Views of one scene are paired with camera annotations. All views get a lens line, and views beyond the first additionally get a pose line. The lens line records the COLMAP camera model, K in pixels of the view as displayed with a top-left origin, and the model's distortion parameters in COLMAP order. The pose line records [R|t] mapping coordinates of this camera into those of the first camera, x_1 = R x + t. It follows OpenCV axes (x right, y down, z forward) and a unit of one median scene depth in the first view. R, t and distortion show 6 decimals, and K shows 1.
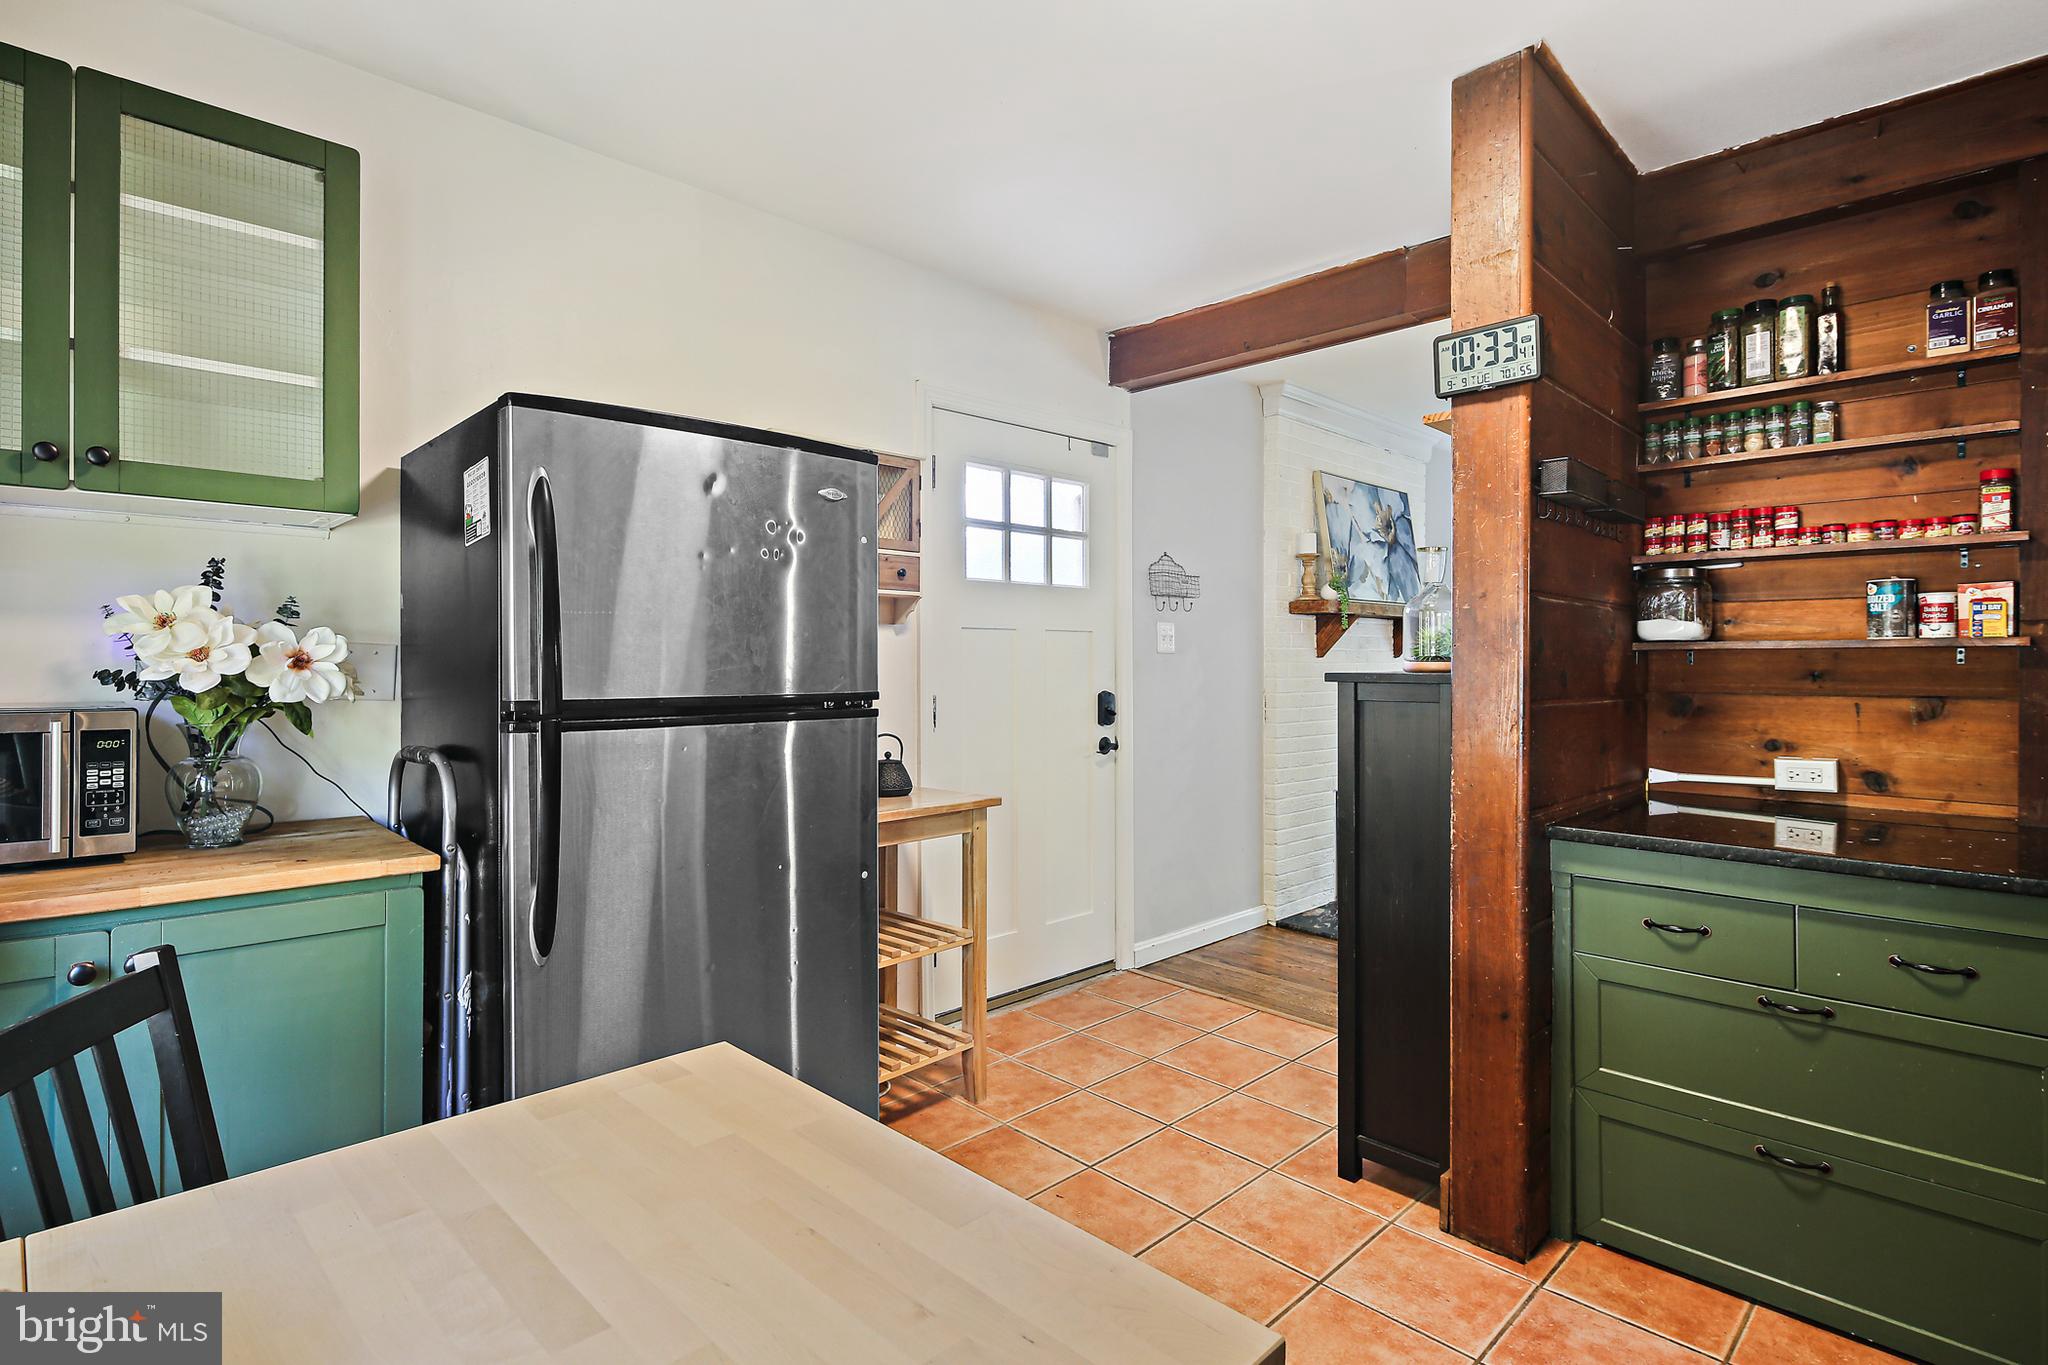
lens RADIAL K [[1008.9, 0, 1027.1], [0, 1008.9, 673.6], [0, 0, 1]] dist [0.006407, -0.005044]
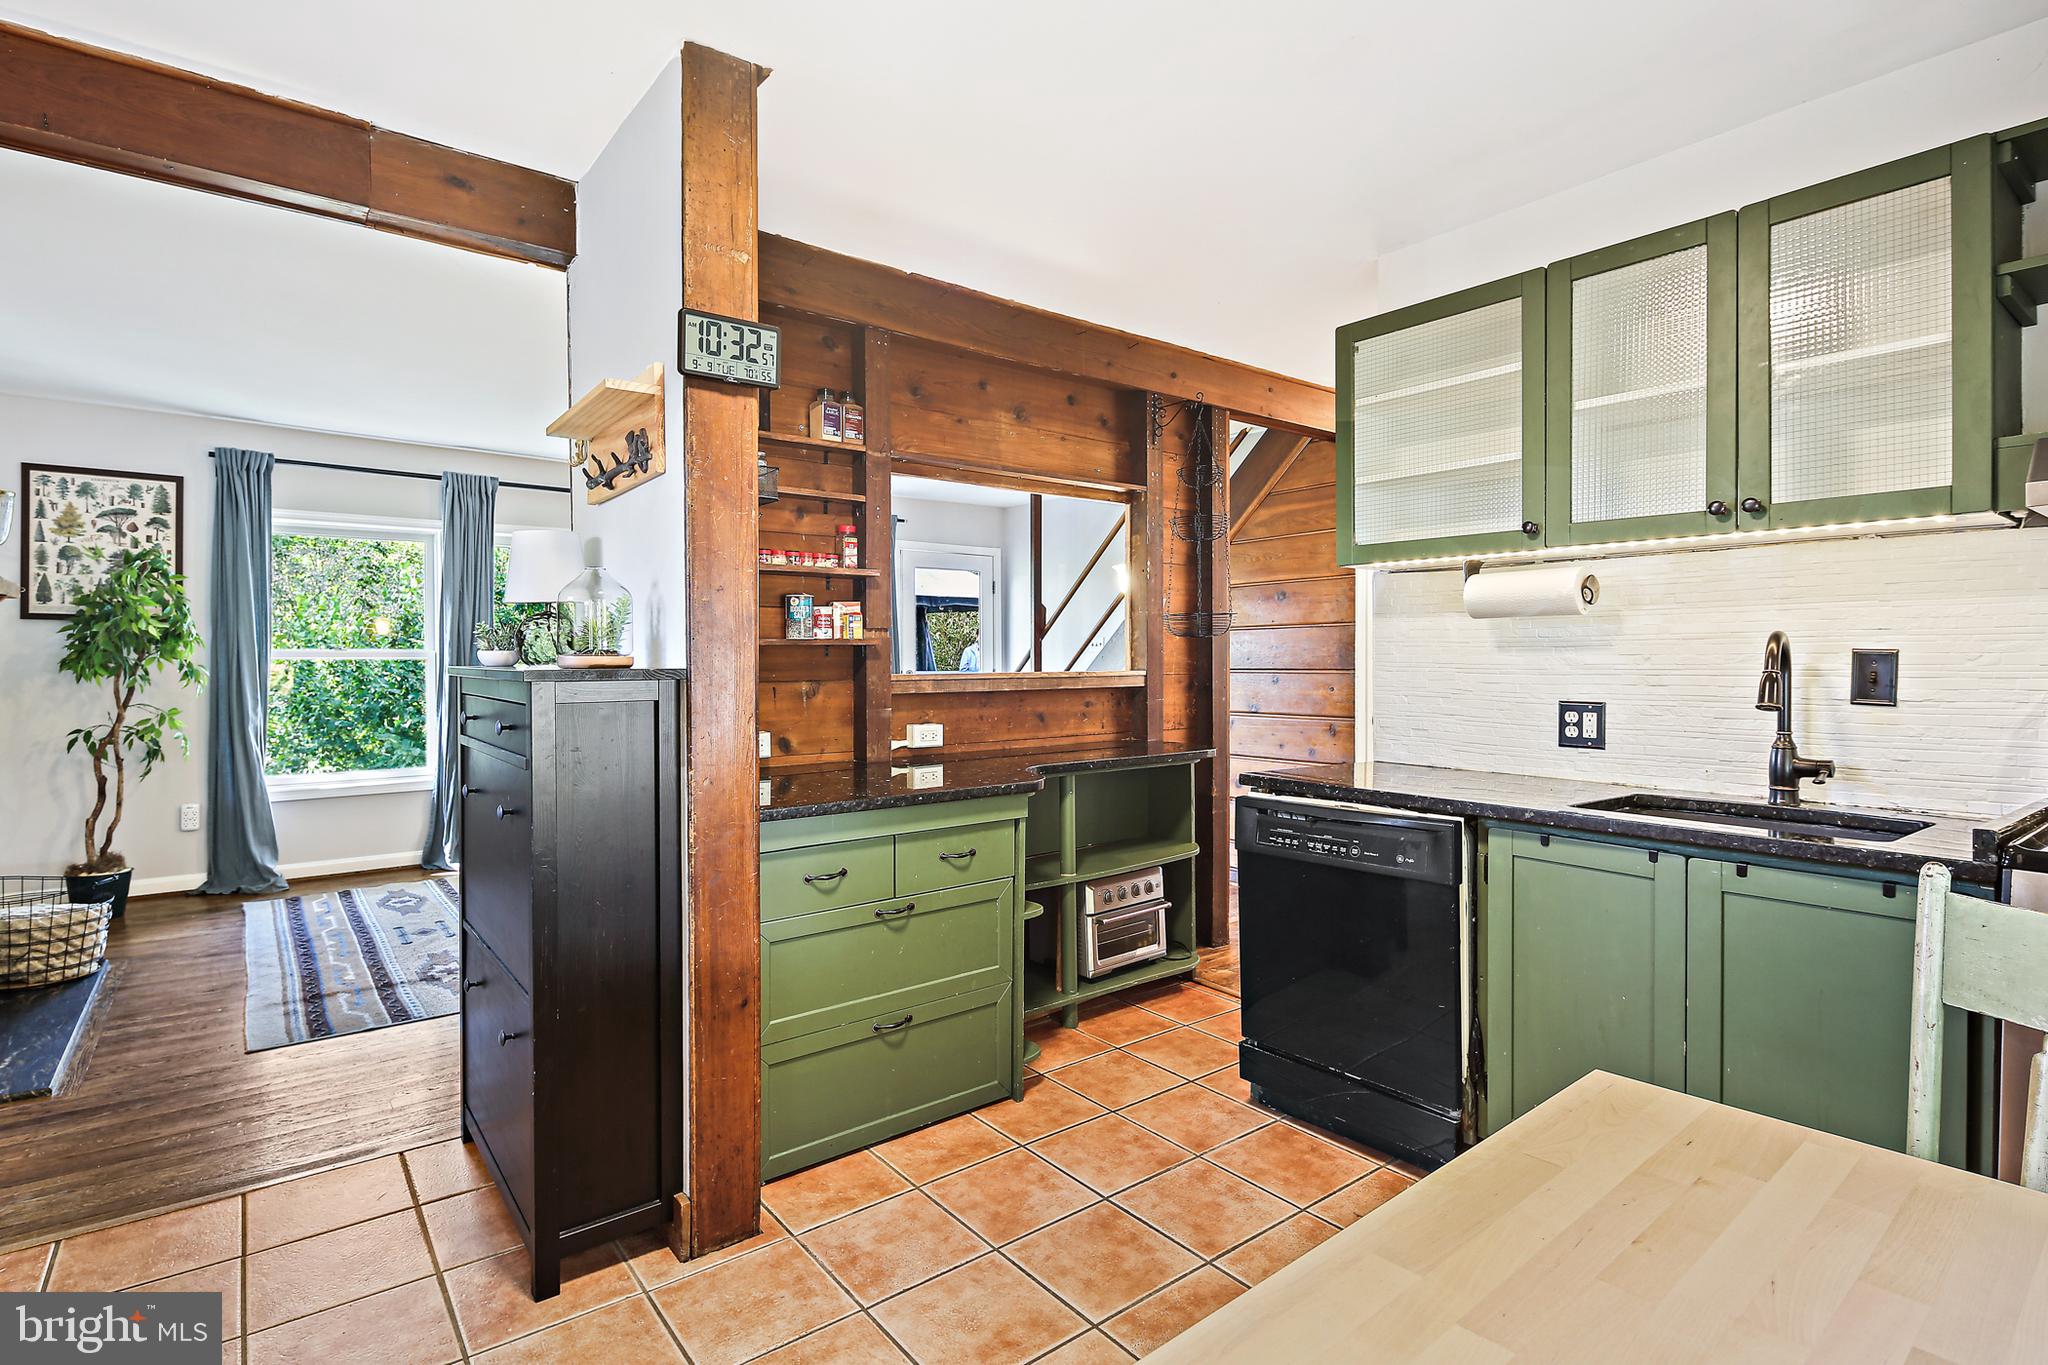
lens RADIAL K [[1008.9, 0, 1024.6], [0, 1008.9, 670.2], [0, 0, 1]] dist [0.006407, -0.005044]
pose [[0.111739, -0.015746, 0.993613, -0.496515], [0.018003, 0.999742, 0.013819, -0.005742], [-0.993574, 0.016344, 0.111994, 0.594324]]
